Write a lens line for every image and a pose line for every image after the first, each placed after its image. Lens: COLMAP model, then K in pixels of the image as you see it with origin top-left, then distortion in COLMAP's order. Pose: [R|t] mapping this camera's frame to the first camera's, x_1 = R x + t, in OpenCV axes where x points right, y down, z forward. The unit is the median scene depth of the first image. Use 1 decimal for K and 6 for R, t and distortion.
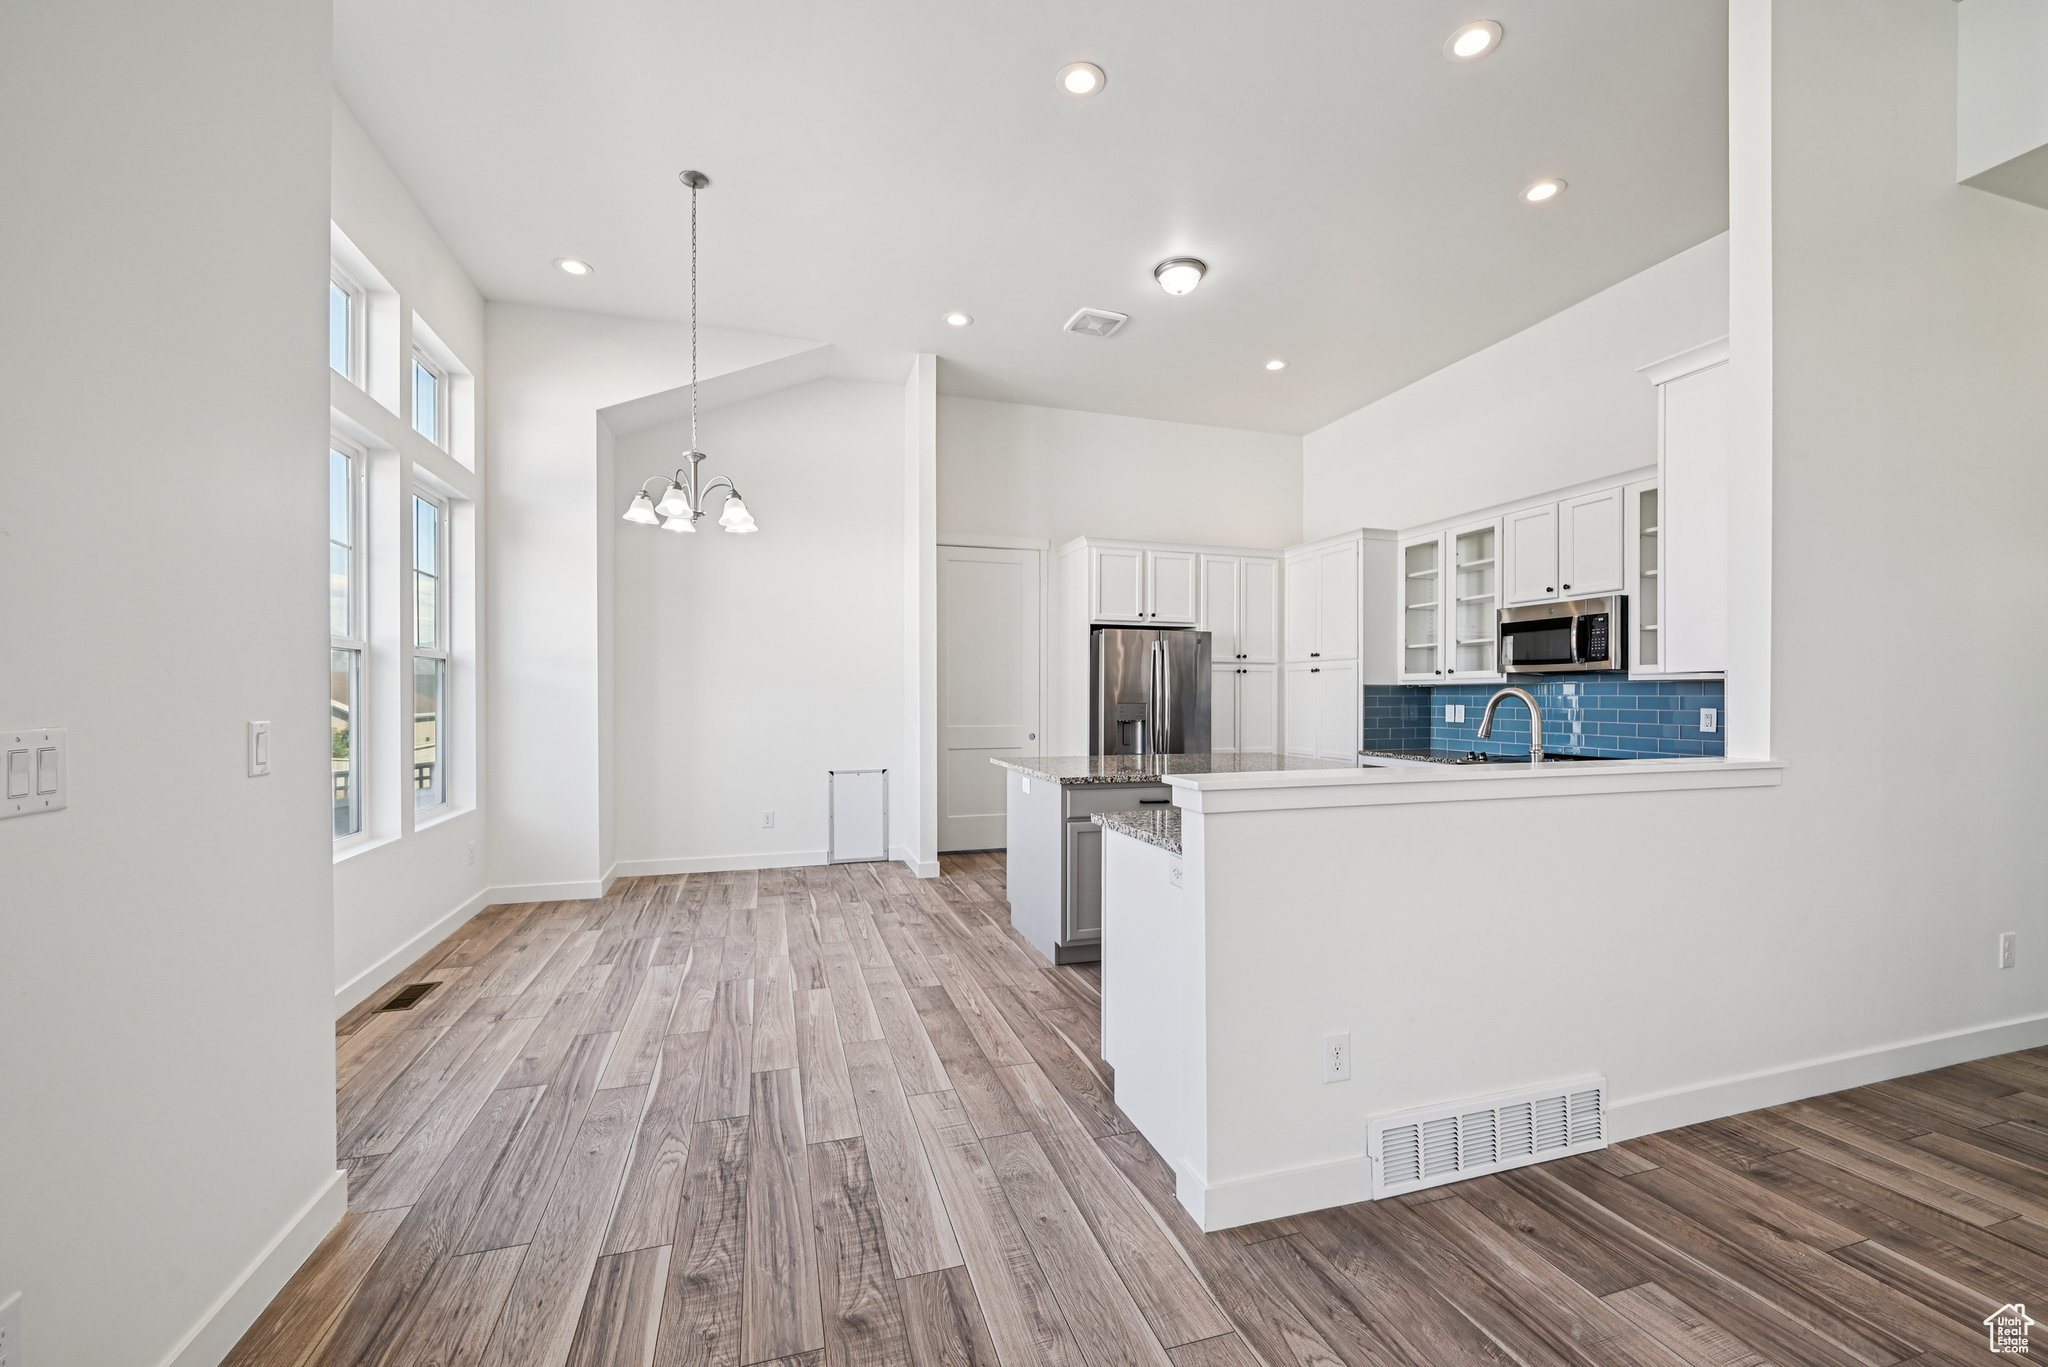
lens RADIAL K [[818.4, 0, 1024.9], [0, 818.4, 692.3], [0, 0, 1]] dist [-0.003868, 0.001197]
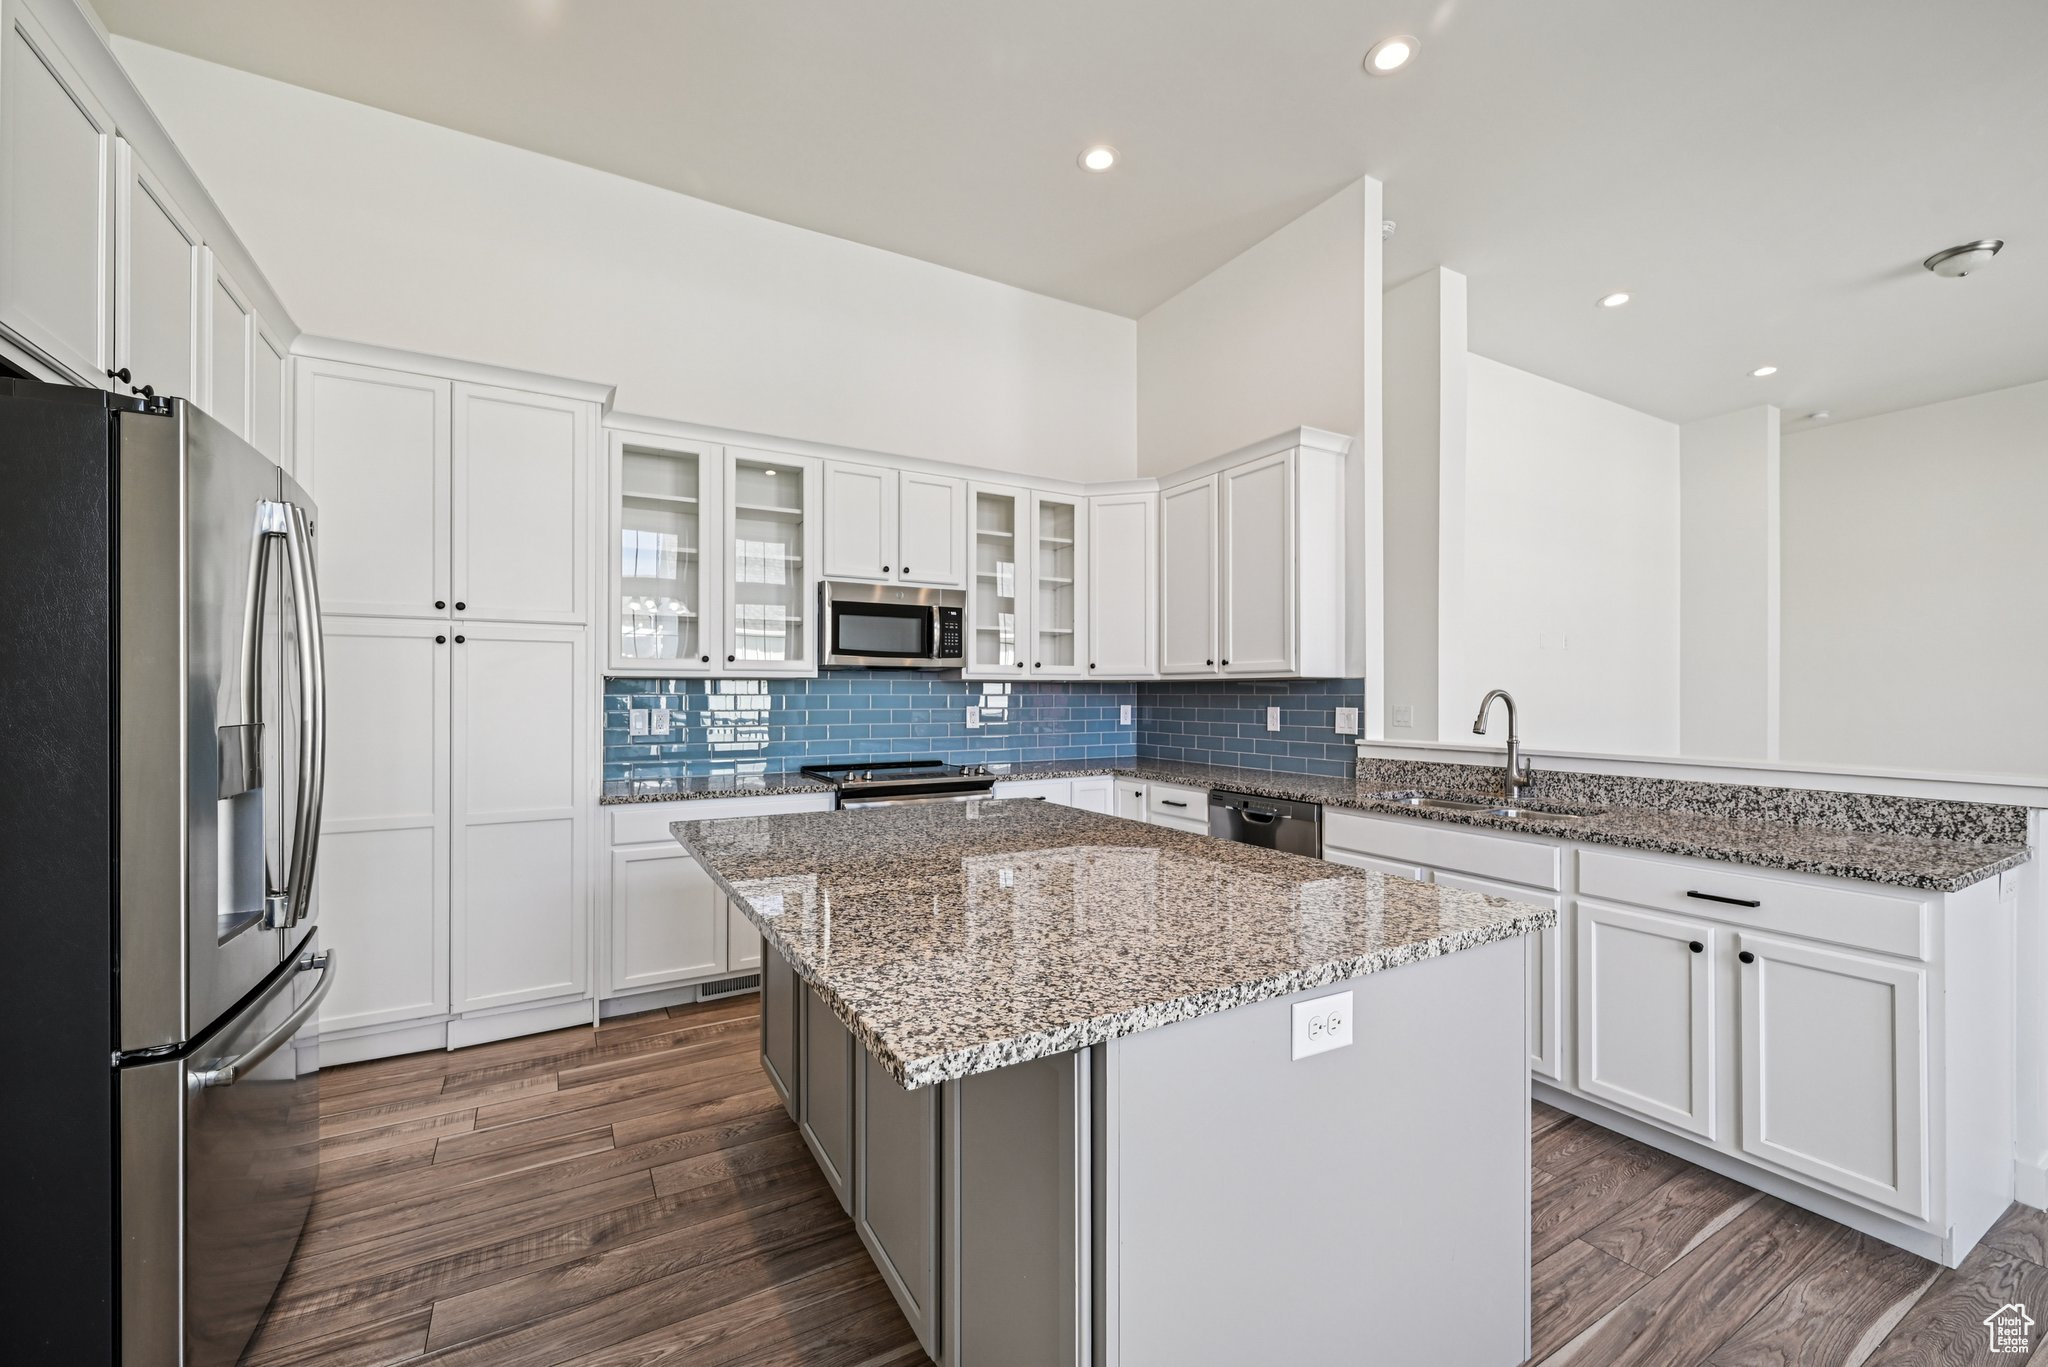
lens RADIAL K [[818.4, 0, 1017.3], [0, 818.4, 702.3], [0, 0, 1]] dist [-0.003868, 0.001197]
pose [[-0.205138, -0.009101, 0.978691, -0.184751], [-0.005138, 0.999953, 0.008221, 0.003949], [-0.978720, -0.003342, -0.205175, 0.887131]]
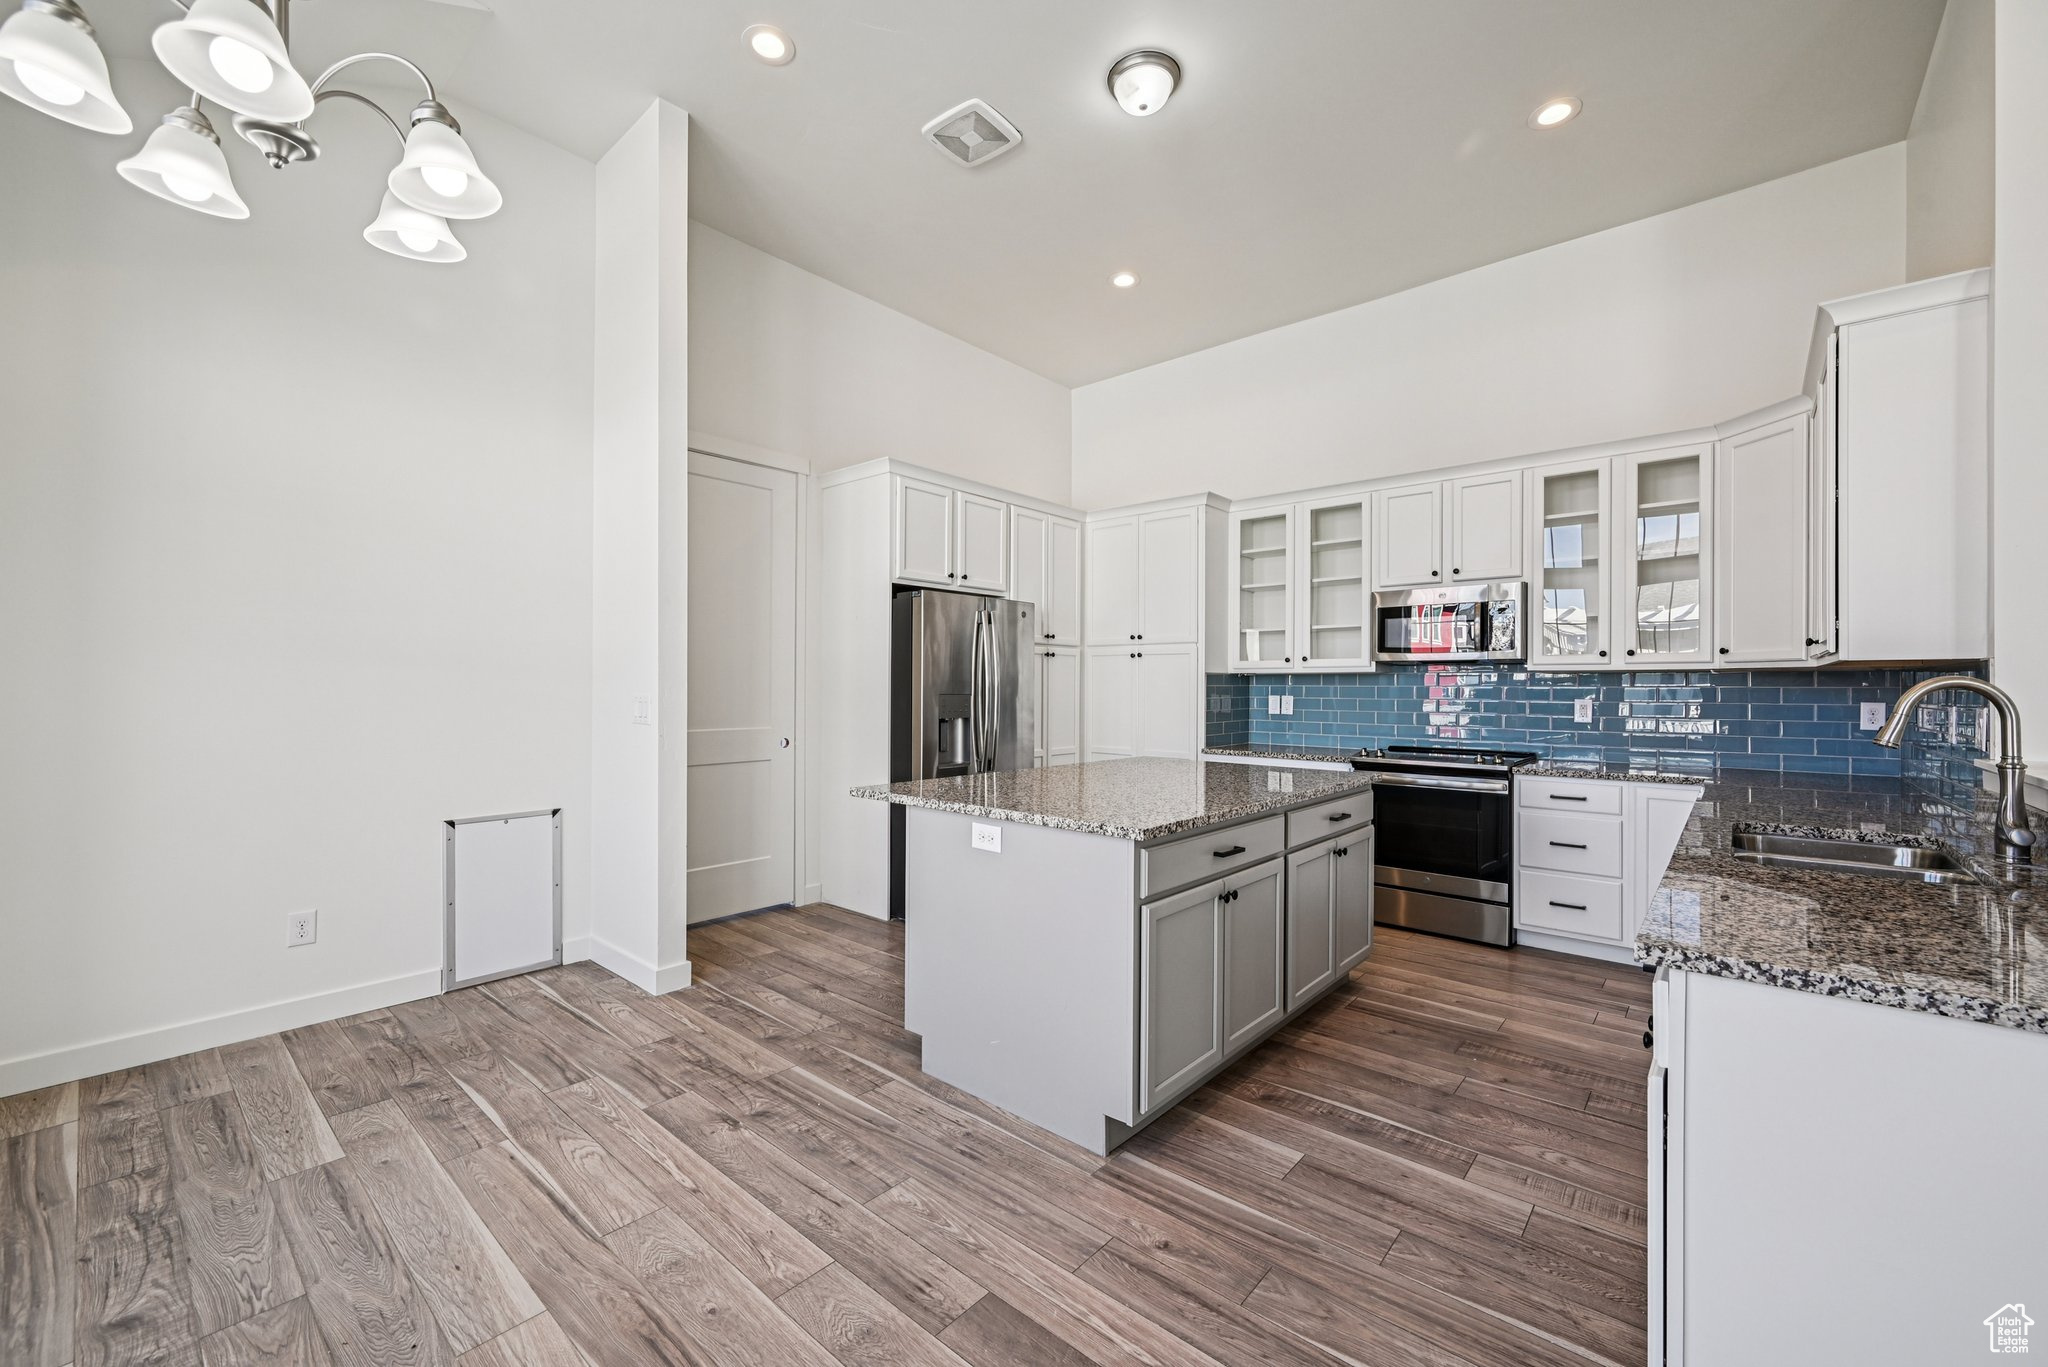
lens RADIAL K [[818.4, 0, 1025.6], [0, 818.4, 682.8], [0, 0, 1]] dist [-0.003868, 0.001197]
pose [[0.855136, 0.004736, 0.518382, -0.212506], [-0.006301, 0.999979, 0.001257, 0.001863], [-0.518365, -0.004341, 0.855148, 0.374604]]
